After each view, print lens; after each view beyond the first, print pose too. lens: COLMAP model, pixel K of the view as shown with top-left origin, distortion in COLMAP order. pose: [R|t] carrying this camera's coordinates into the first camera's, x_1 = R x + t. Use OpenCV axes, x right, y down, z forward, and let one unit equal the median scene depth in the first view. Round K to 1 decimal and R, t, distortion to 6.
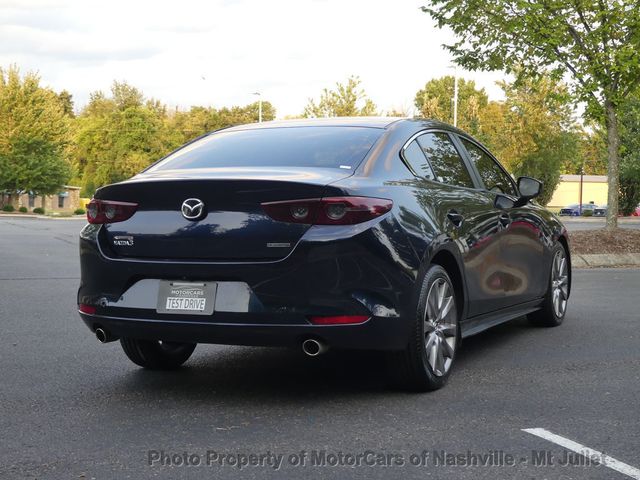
lens RADIAL K [[1077.2, 0, 320.0], [0, 1077.2, 240.0], [0, 0, 1]] dist [0.016854, 0.031460]
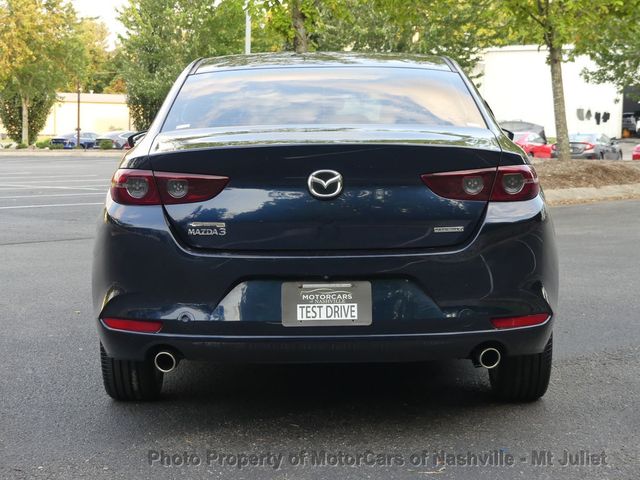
lens RADIAL K [[1438.0, 0, 320.0], [0, 1438.0, 240.0], [0, 0, 1]] dist [0.001339, 0.381593]
pose [[0.906704, -0.038362, 0.420020, -0.165960], [0.020138, 0.998657, 0.047738, -0.011608], [-0.421287, -0.034826, 0.906258, 0.031136]]
